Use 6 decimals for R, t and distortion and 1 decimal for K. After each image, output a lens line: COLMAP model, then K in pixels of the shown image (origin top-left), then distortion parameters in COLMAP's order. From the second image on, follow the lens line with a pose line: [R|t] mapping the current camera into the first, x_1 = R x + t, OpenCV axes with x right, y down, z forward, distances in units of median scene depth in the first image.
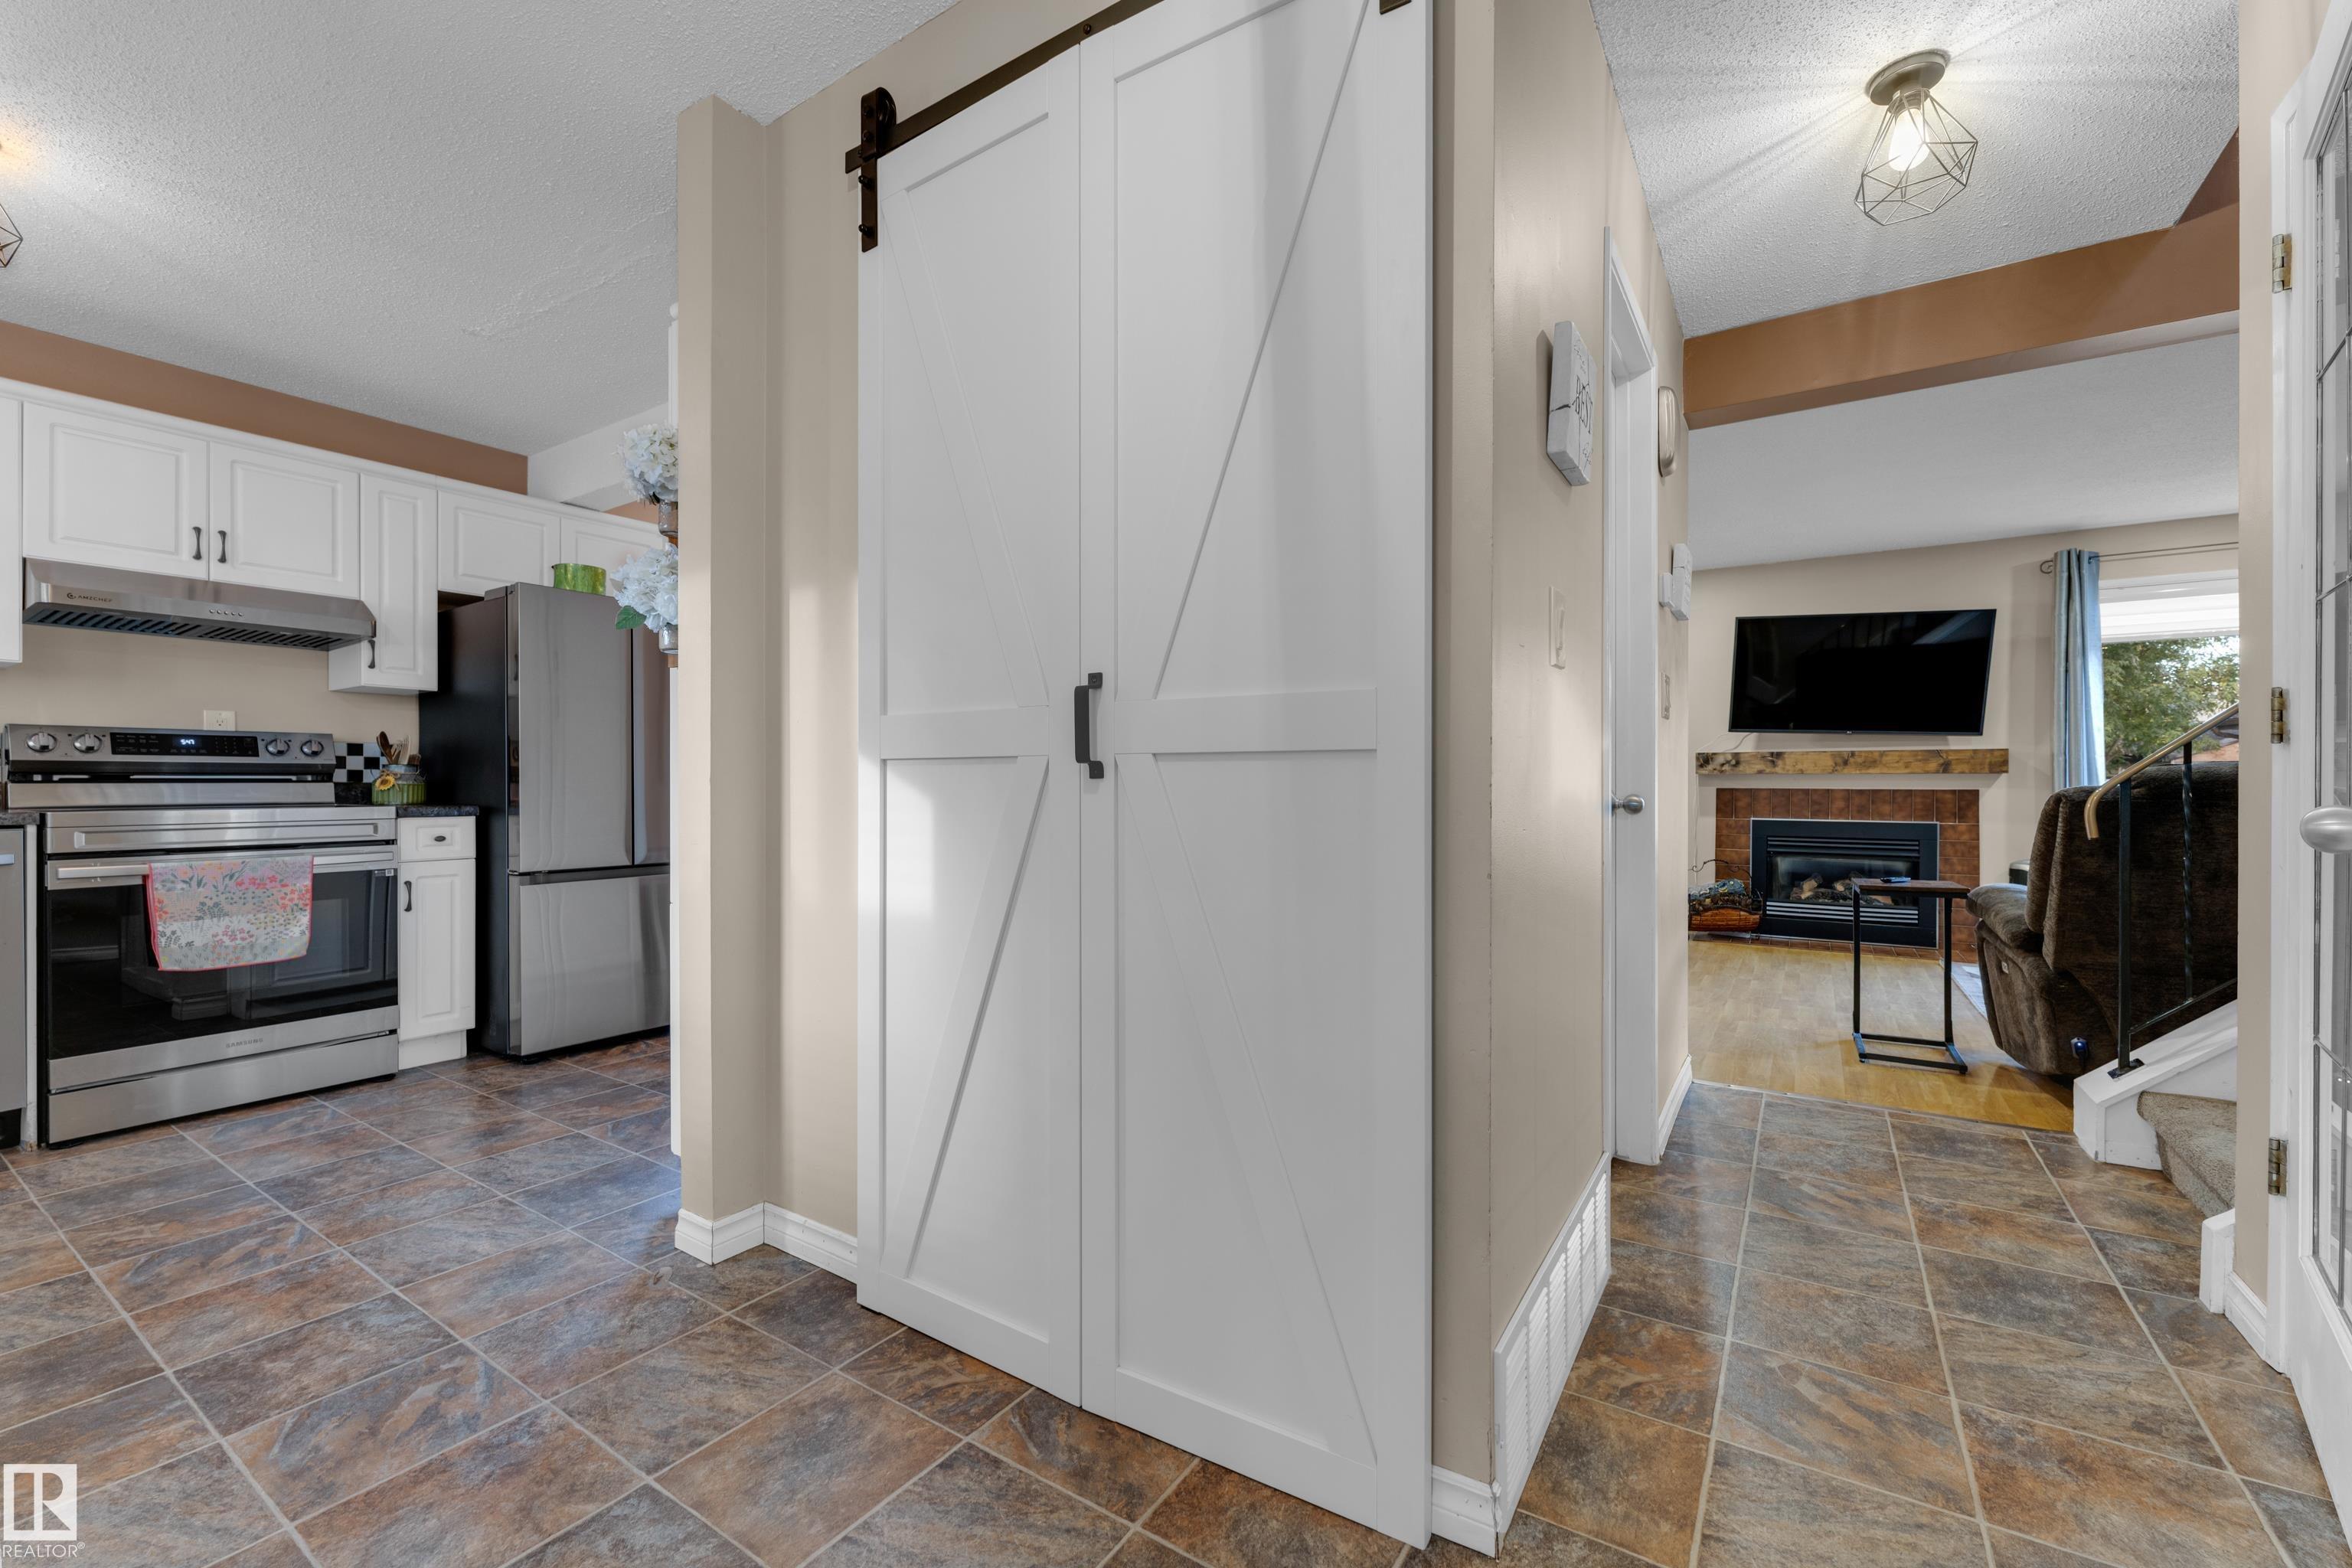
lens RADIAL K [[950.1, 0, 1176.0], [0, 950.1, 784.0], [0, 0, 1]] dist [0.002149, 0.000242]
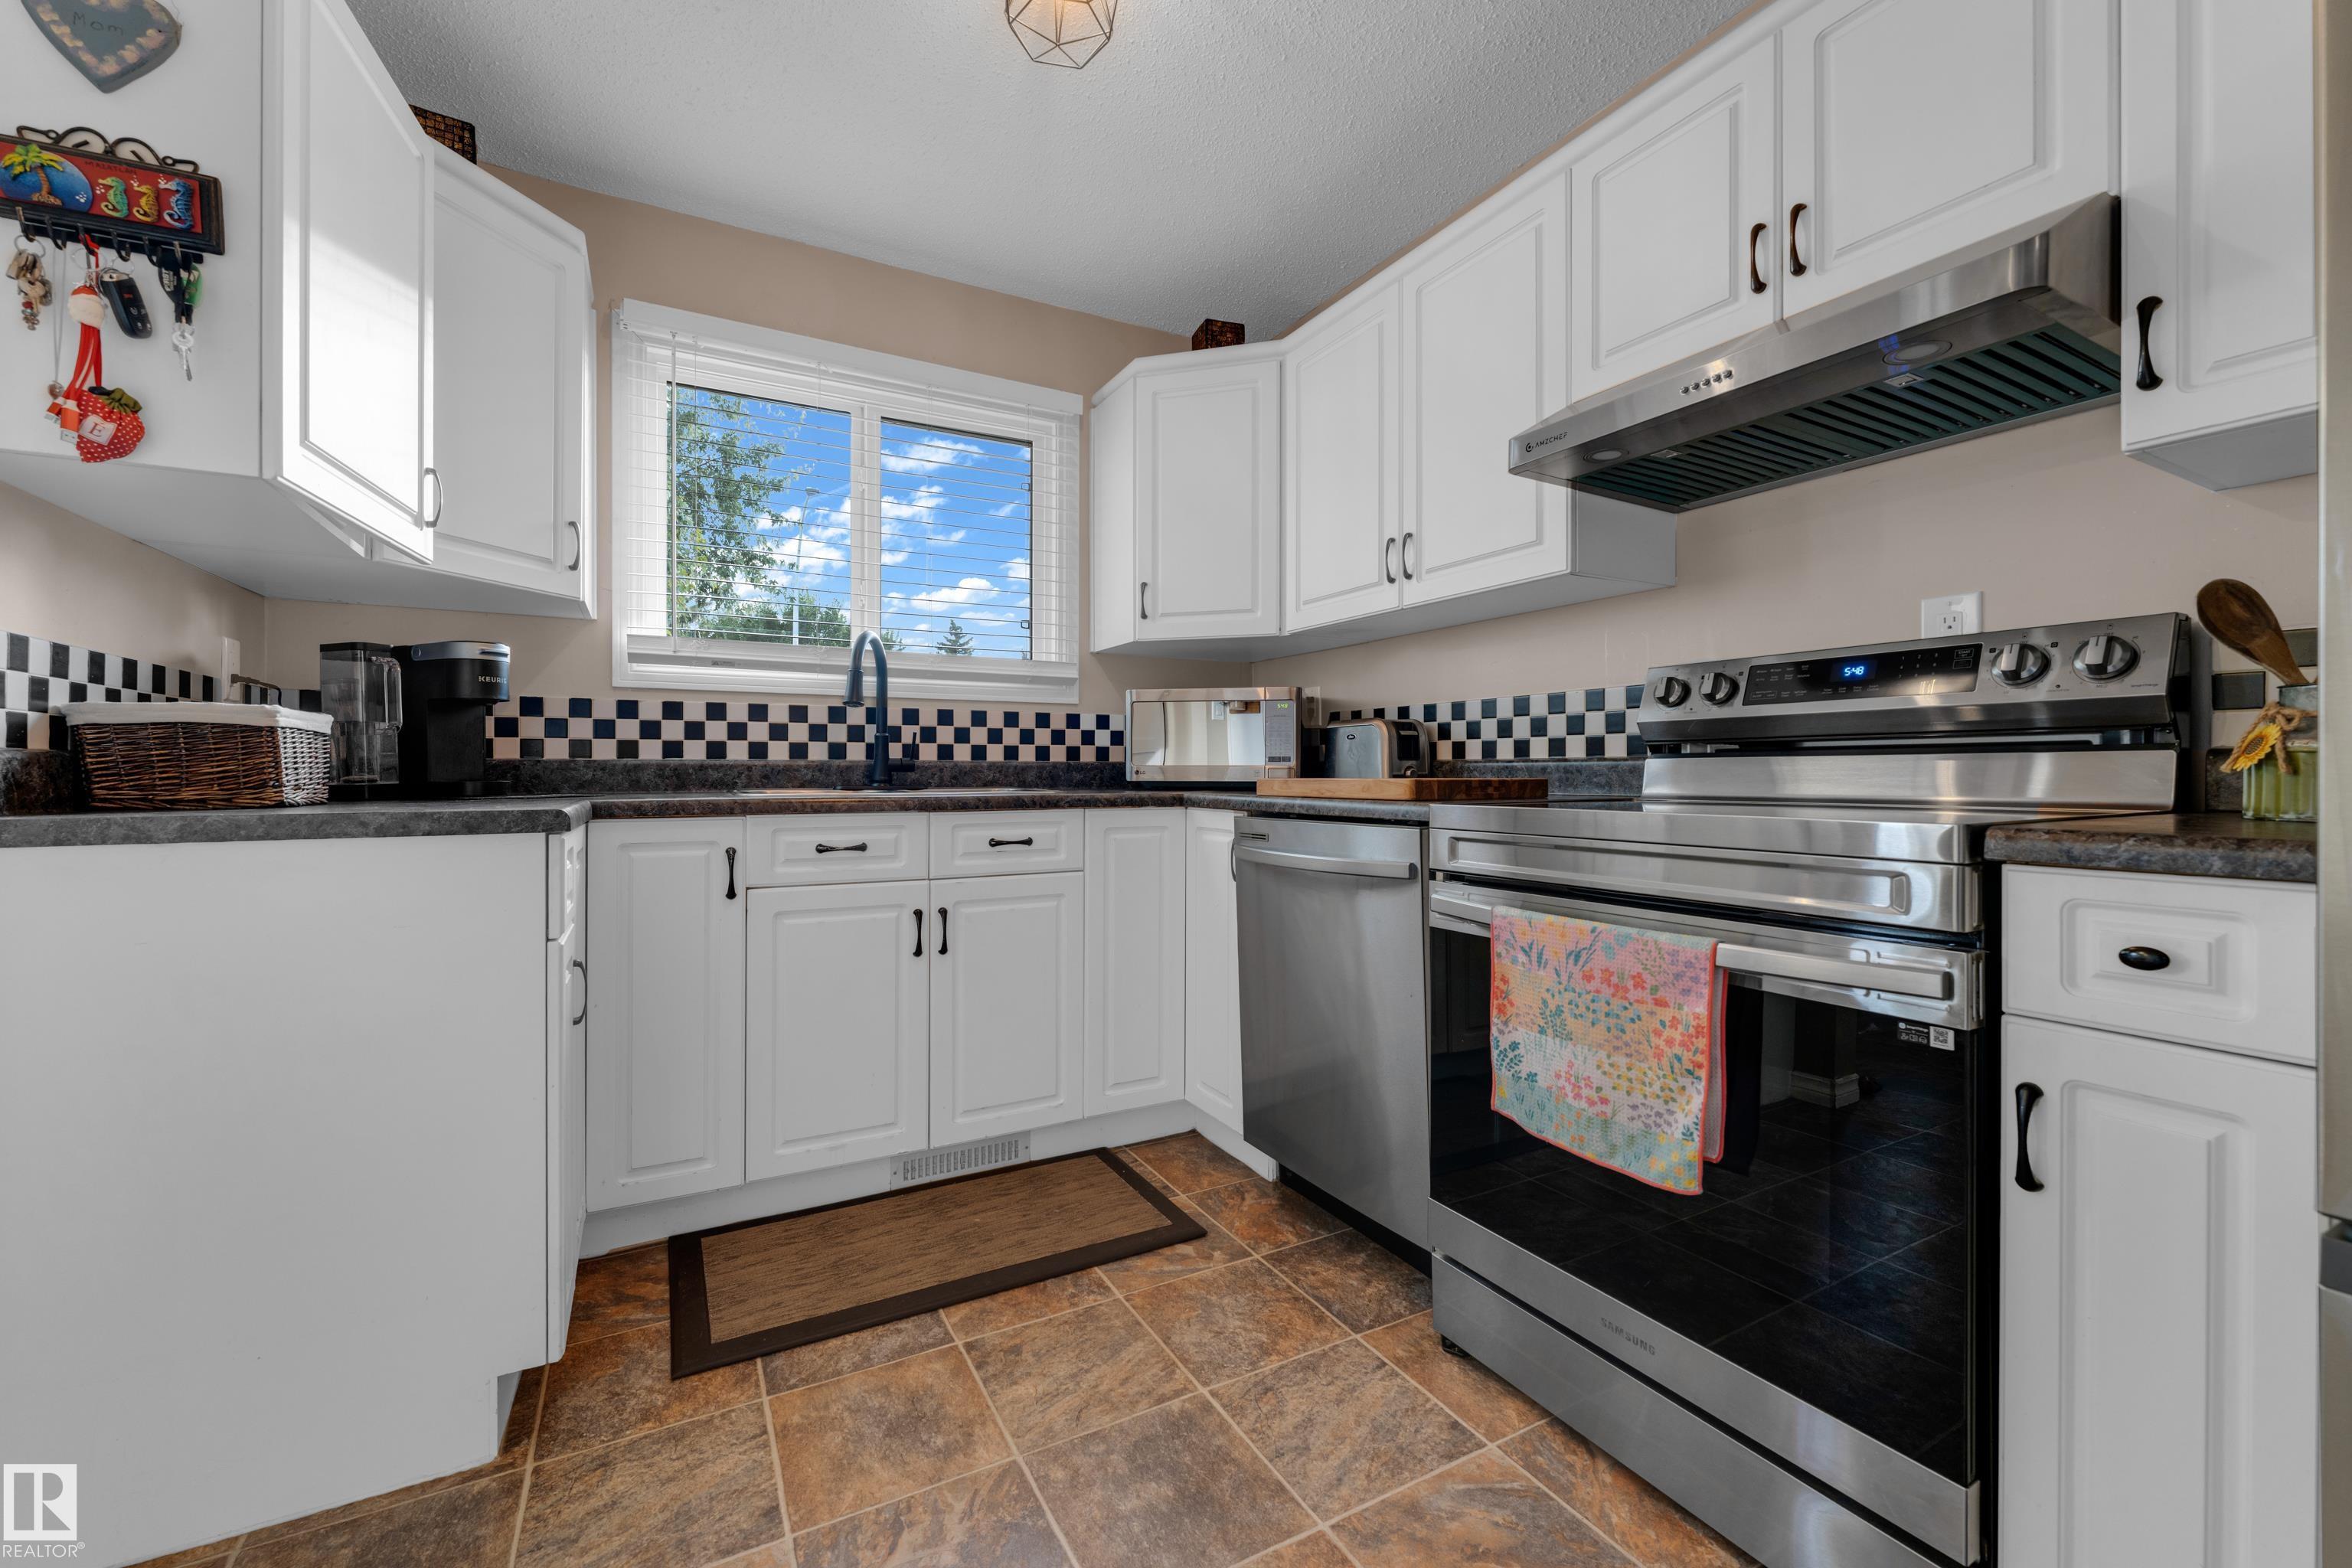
lens RADIAL K [[948.7, 0, 1176.0], [0, 948.7, 784.0], [0, 0, 1]] dist [-0.014846, 0.000011]
pose [[-0.470646, 0.011312, -0.882249, -0.497977], [0.001306, 0.999926, 0.012124, 0.008518], [0.882321, 0.004554, -0.470626, 1.031617]]
